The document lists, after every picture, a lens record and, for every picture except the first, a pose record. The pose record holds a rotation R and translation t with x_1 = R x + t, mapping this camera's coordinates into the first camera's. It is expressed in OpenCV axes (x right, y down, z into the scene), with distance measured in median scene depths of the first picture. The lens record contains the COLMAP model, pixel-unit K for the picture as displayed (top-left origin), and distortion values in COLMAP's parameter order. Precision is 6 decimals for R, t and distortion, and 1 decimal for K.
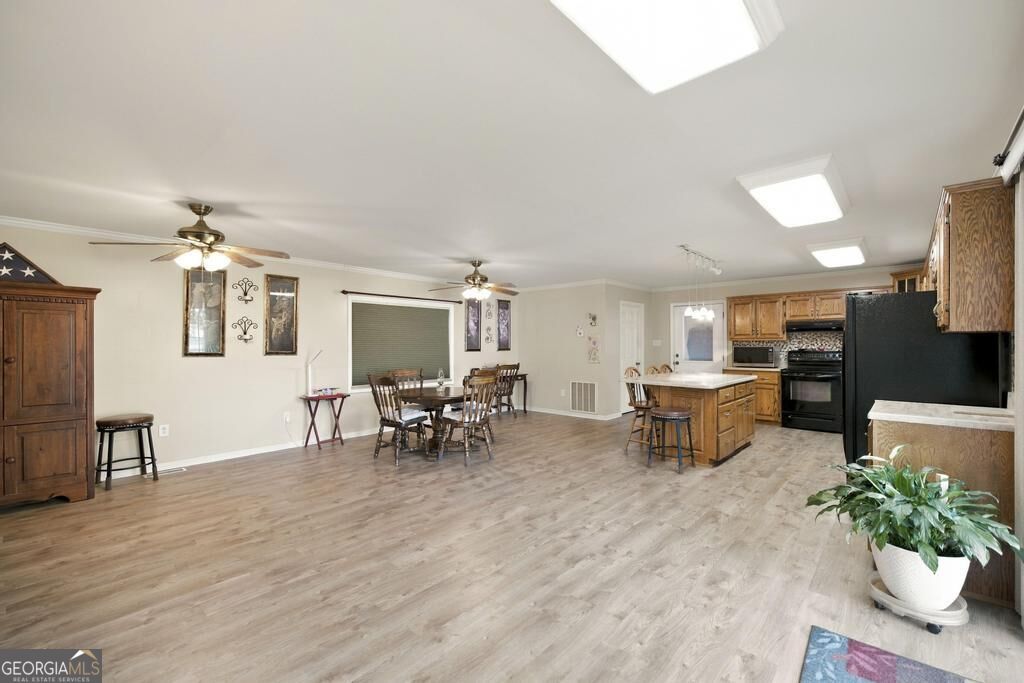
lens RADIAL K [[433.6, 0, 514.6], [0, 433.6, 344.4], [0, 0, 1]] dist [0.013828, -0.001015]
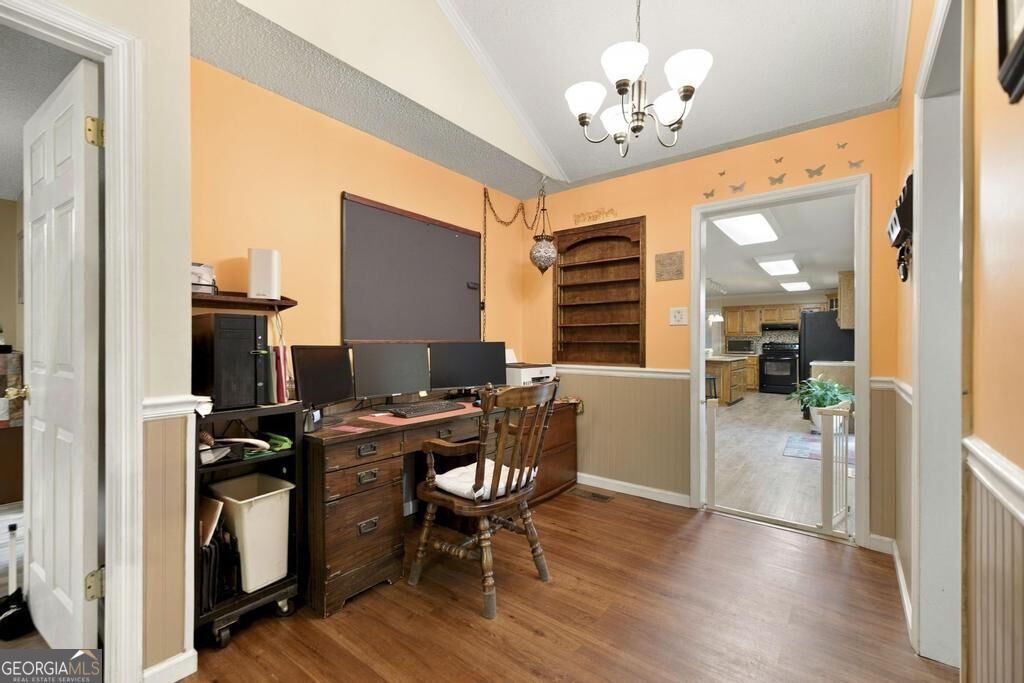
lens RADIAL K [[433.6, 0, 510.3], [0, 433.6, 342.6], [0, 0, 1]] dist [0.013828, -0.001015]
pose [[0.997516, 0.007506, 0.070040, -0.579563], [-0.007661, 0.999969, 0.001942, 0.027975], [-0.070023, -0.002474, 0.997542, -0.735354]]
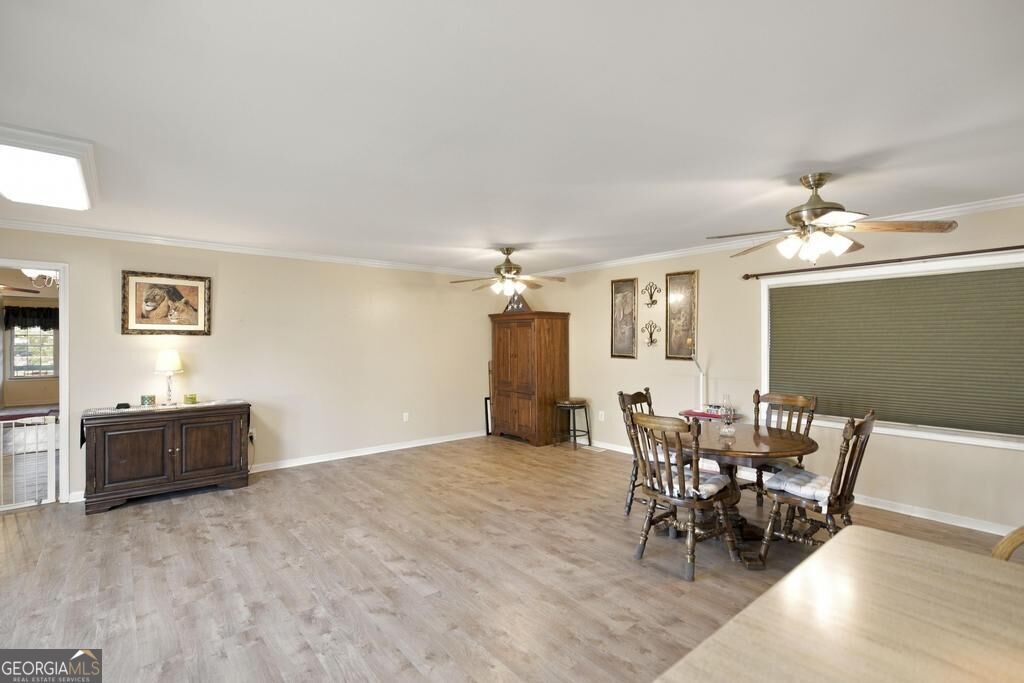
lens RADIAL K [[474.1, 0, 513.5], [0, 474.1, 341.6], [0, 0, 1]] dist [0.004454, 0.000335]
pose [[-0.142048, 0.006066, -0.989841, 0.627905], [0.004745, 0.999974, 0.005447, -0.026962], [0.989848, -0.003923, -0.142074, 1.028586]]
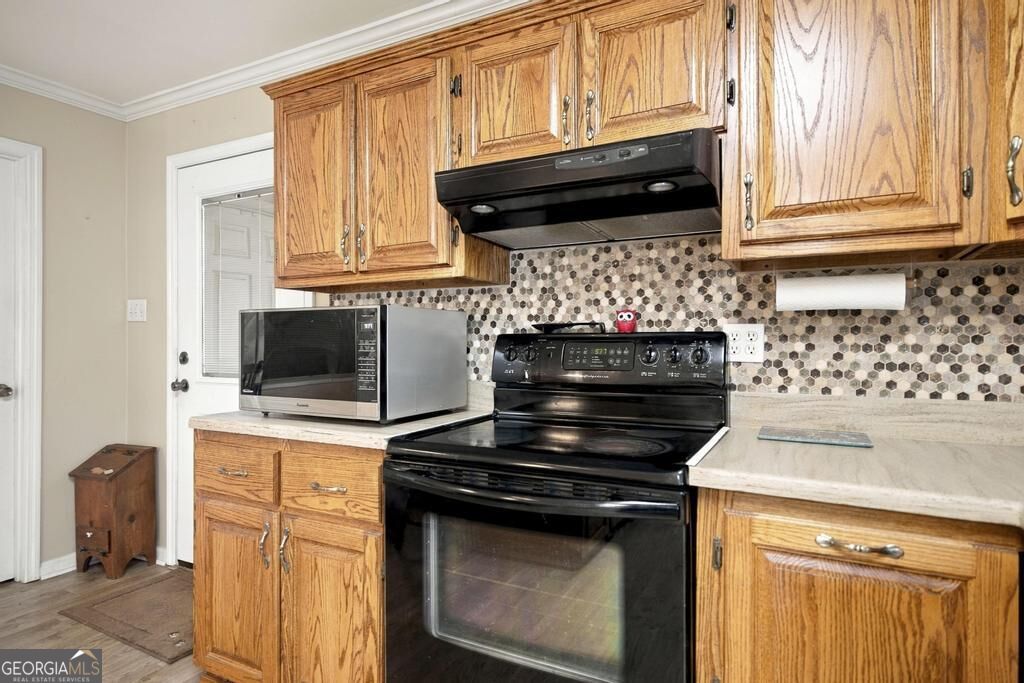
lens RADIAL K [[583.4, 0, 513.3], [0, 583.4, 342.1], [0, 0, 1]] dist [0.002879, -0.000762]
pose [[0.969378, 0.004433, 0.245535, 0.960678], [-0.004176, 0.999990, -0.001566, 0.032638], [-0.245540, 0.000493, 0.969386, 1.230792]]
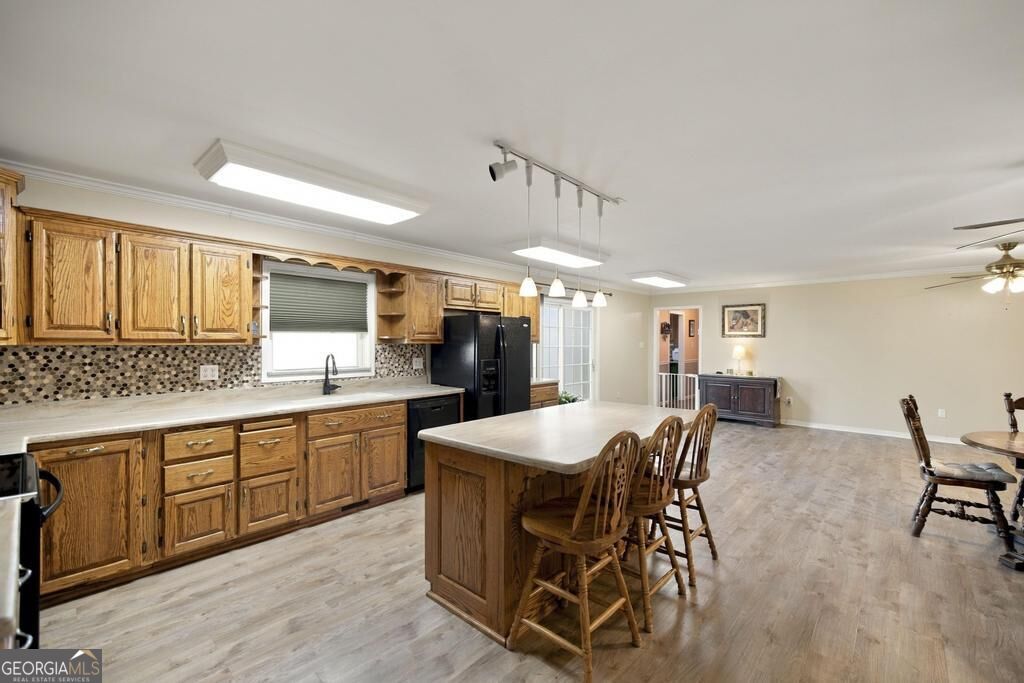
lens RADIAL K [[433.6, 0, 520.9], [0, 433.6, 342.7], [0, 0, 1]] dist [0.013828, -0.001015]
pose [[-0.999898, 0.000141, -0.014293, 0.623282], [0.000128, 1.000000, 0.000955, -0.019629], [0.014293, 0.000953, -0.999897, 1.917289]]
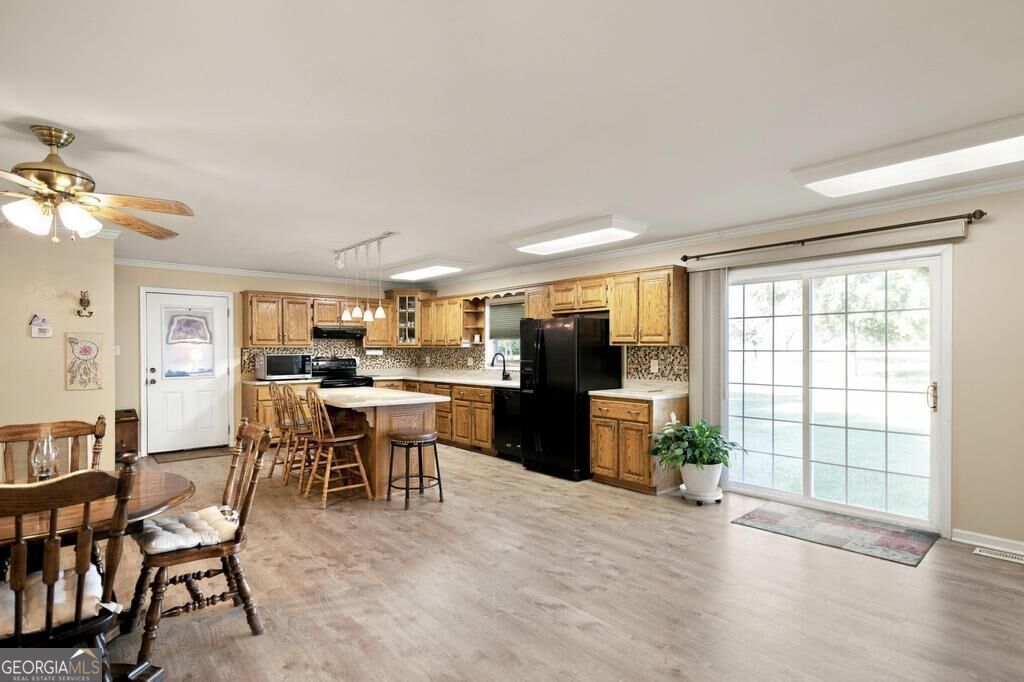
lens RADIAL K [[529.2, 0, 518.4], [0, 529.2, 351.5], [0, 0, 1]] dist [0.001426, 0.000346]
pose [[0.113954, -0.003116, 0.993481, -0.677537], [0.001872, 0.999994, 0.002922, -0.005788], [-0.993484, 0.001527, 0.113959, 0.755204]]
